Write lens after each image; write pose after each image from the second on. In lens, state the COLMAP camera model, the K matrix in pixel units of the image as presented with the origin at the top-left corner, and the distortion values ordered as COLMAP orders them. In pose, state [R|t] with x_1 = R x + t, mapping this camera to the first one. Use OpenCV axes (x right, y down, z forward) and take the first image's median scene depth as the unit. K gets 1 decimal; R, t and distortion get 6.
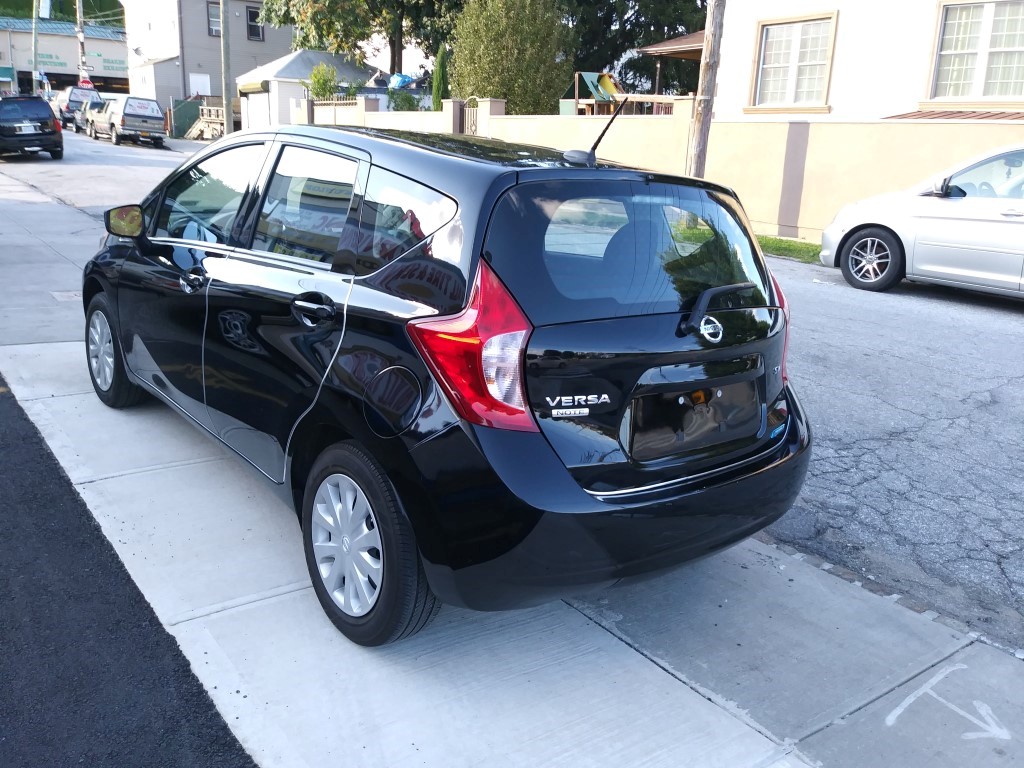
lens RADIAL K [[824.2, 0, 514.2], [0, 824.2, 379.4], [0, 0, 1]] dist [0.048177, -0.094846]
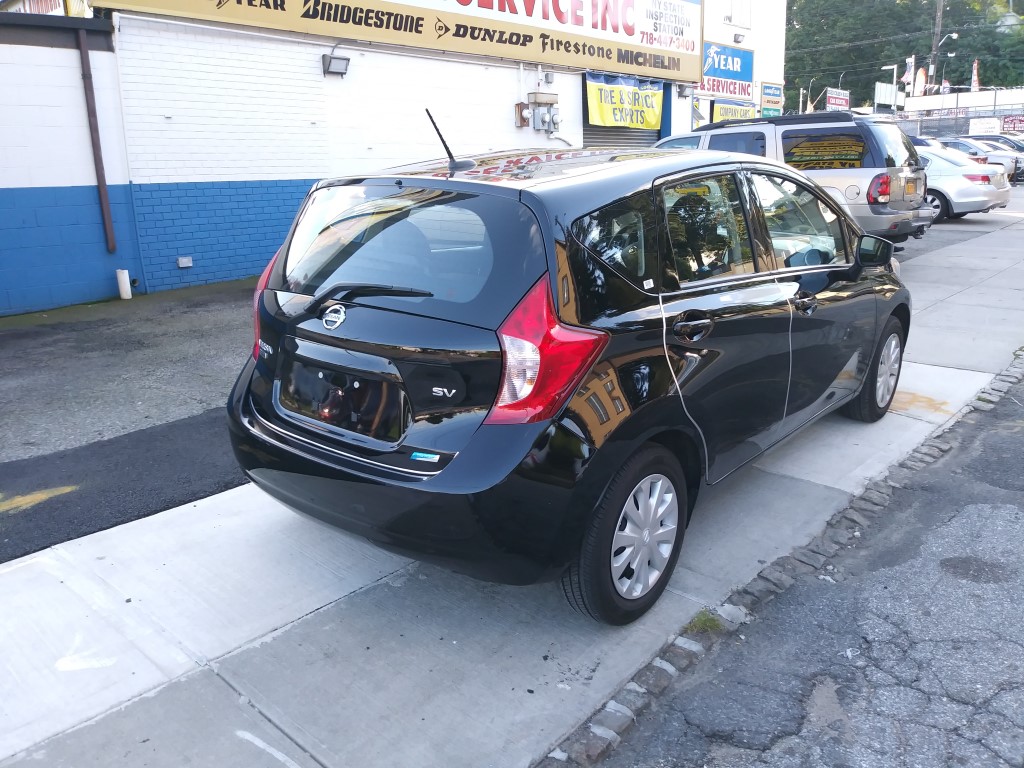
lens RADIAL K [[824.2, 0, 514.0], [0, 824.2, 380.5], [0, 0, 1]] dist [0.048177, -0.094846]
pose [[0.181656, 0.190146, -0.964803, 0.525283], [-0.226870, 0.962763, 0.147028, -0.075987], [0.956834, 0.192176, 0.218031, 0.390033]]
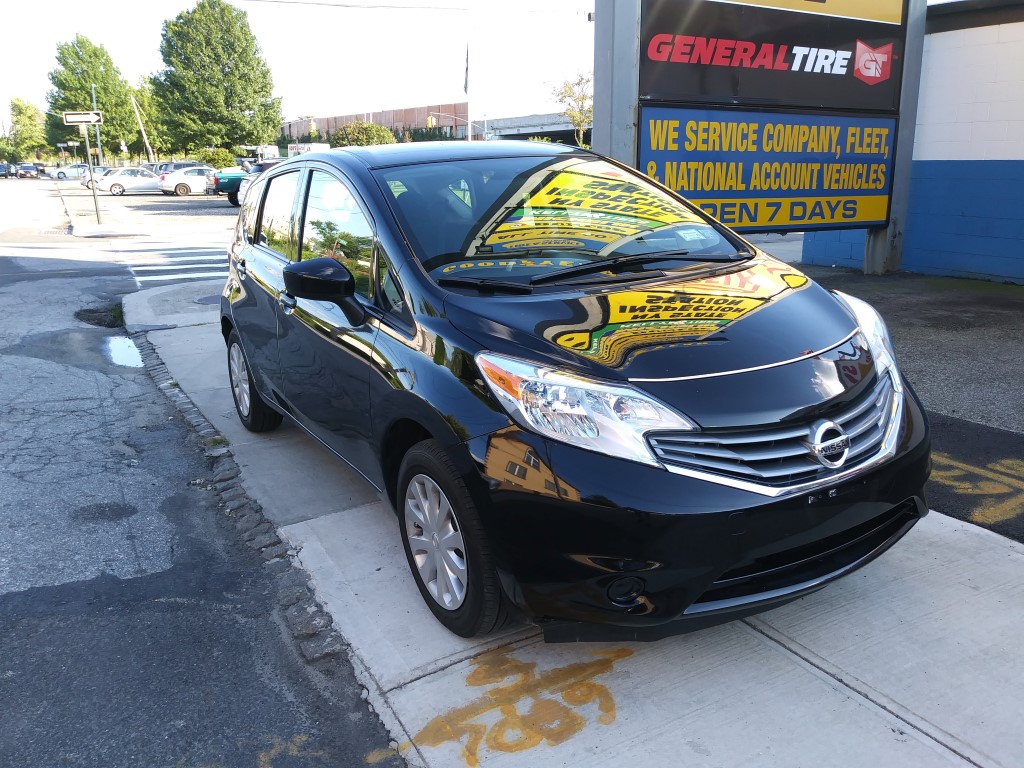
lens RADIAL K [[824.2, 0, 527.0], [0, 824.2, 387.8], [0, 0, 1]] dist [0.048177, -0.094846]
pose [[-0.987919, -0.074734, 0.135757, -0.241619], [0.004185, 0.862845, 0.505451, -0.324845], [-0.154911, 0.499913, -0.852109, 1.186016]]
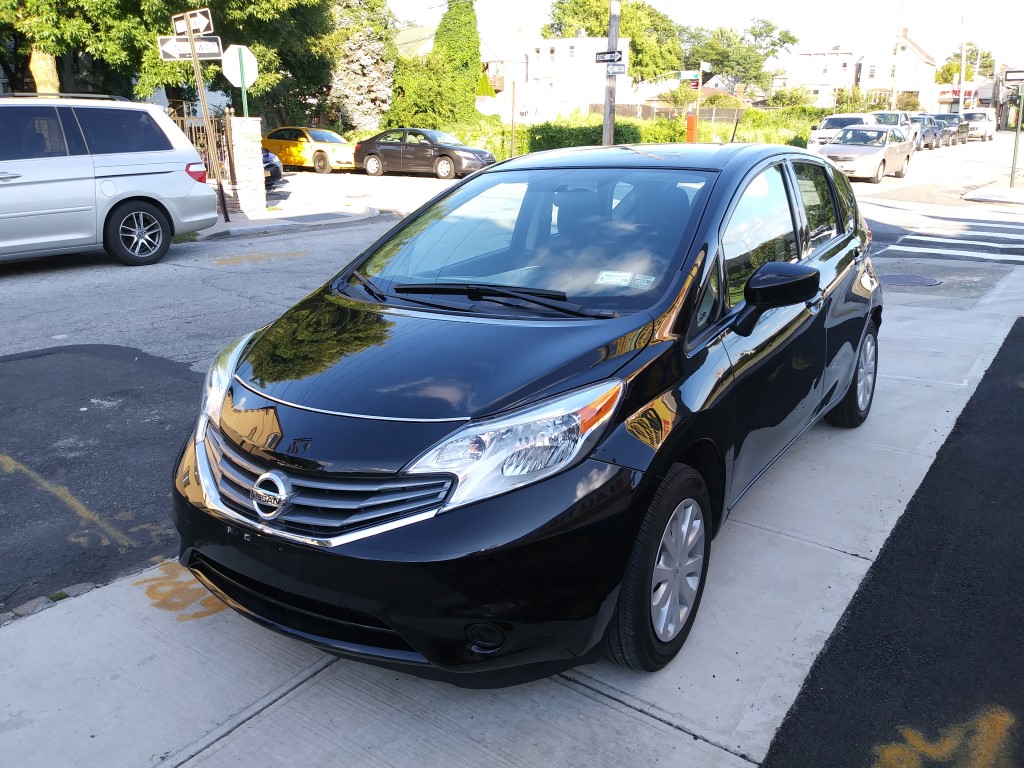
lens RADIAL K [[824.2, 0, 517.9], [0, 824.2, 388.8], [0, 0, 1]] dist [0.048177, -0.094846]
pose [[-0.291622, -0.337952, 0.894844, -0.656635], [0.237325, 0.880692, 0.409949, -0.282268], [-0.926625, 0.331919, -0.176625, 0.821977]]
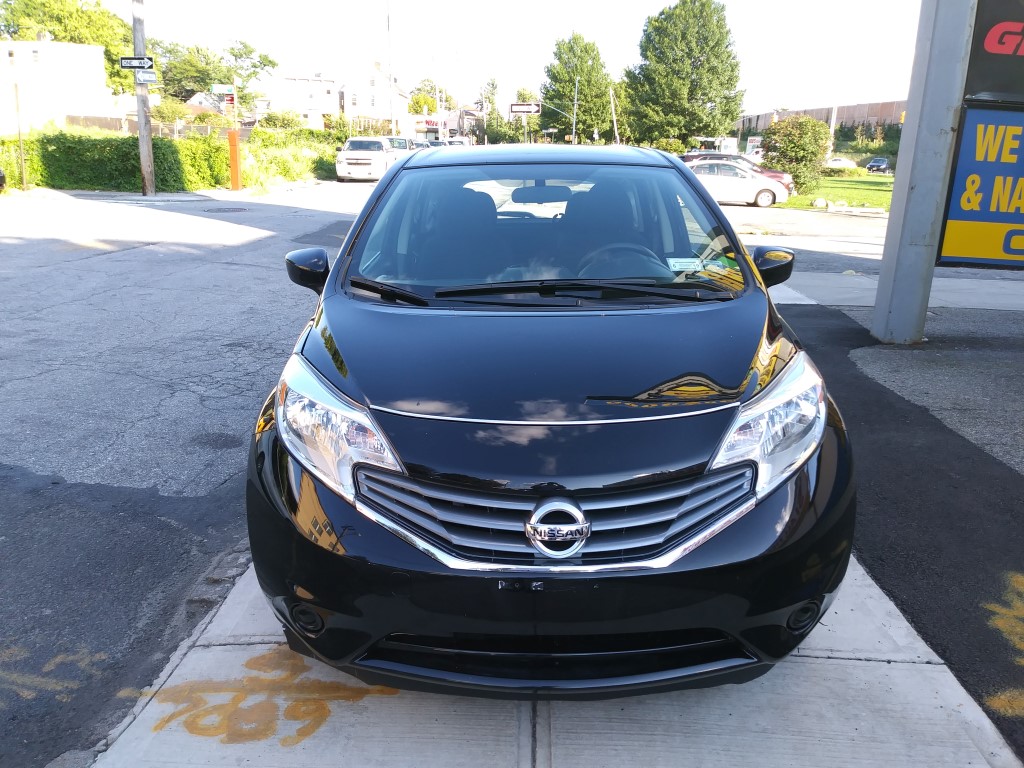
lens RADIAL K [[824.2, 0, 519.1], [0, 824.2, 387.1], [0, 0, 1]] dist [0.048177, -0.094846]
pose [[-0.768139, -0.244076, 0.591937, -0.477494], [0.097984, 0.868793, 0.485383, -0.312379], [-0.632742, 0.430842, -0.643438, 1.050867]]
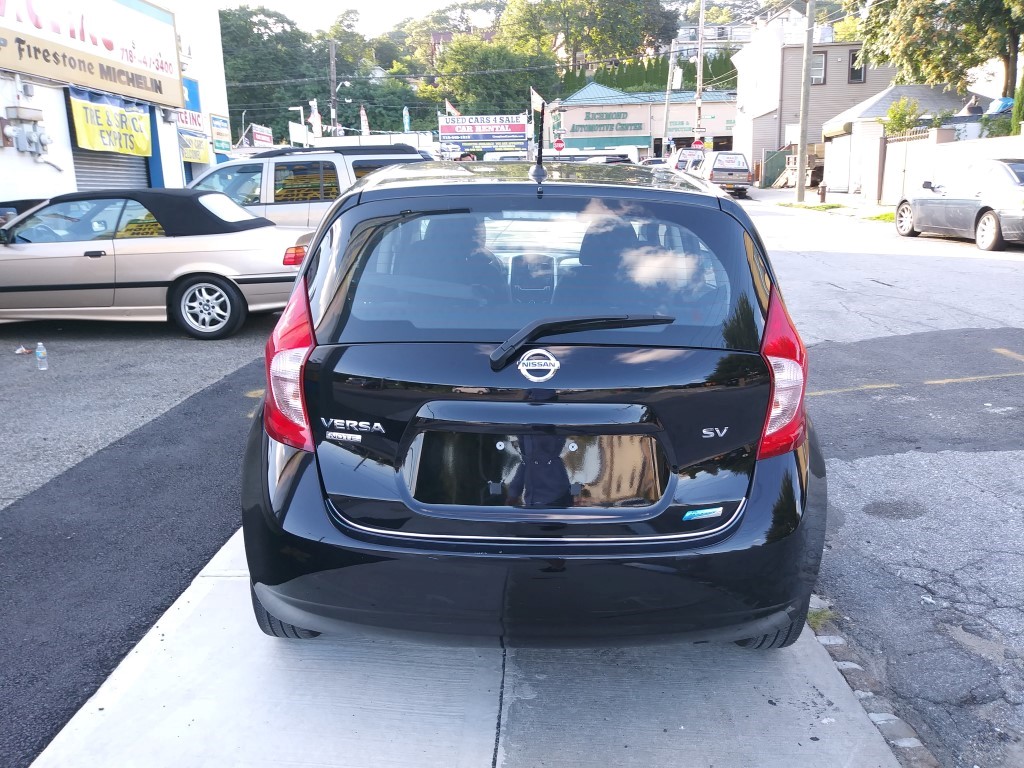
lens RADIAL K [[824.2, 0, 513.0], [0, 824.2, 384.0], [0, 0, 1]] dist [0.048177, -0.094846]
pose [[0.760948, 0.083499, -0.643417, 0.291917], [-0.114966, 0.993344, -0.007056, -0.012880], [0.638546, 0.079340, 0.765483, 0.136518]]
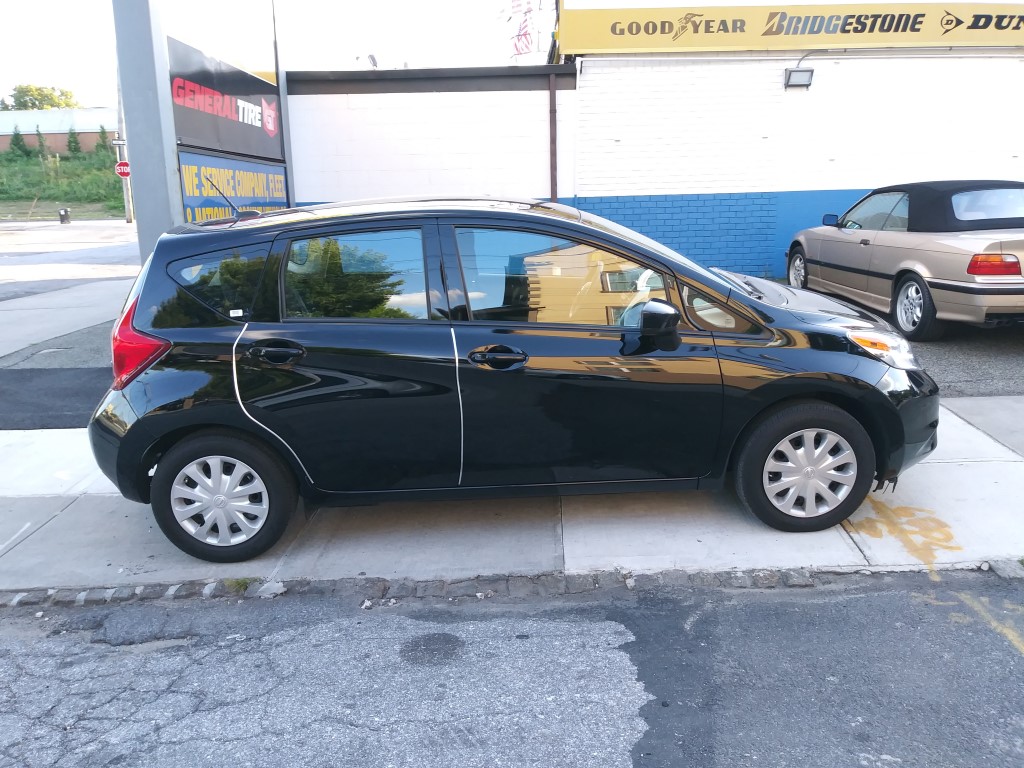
lens RADIAL K [[824.2, 0, 515.4], [0, 824.2, 378.4], [0, 0, 1]] dist [0.048177, -0.094846]
pose [[-0.617423, 0.146929, -0.772787, 0.438533], [-0.212178, 0.914883, 0.343466, -0.274406], [0.757475, 0.376033, -0.533695, 1.013494]]
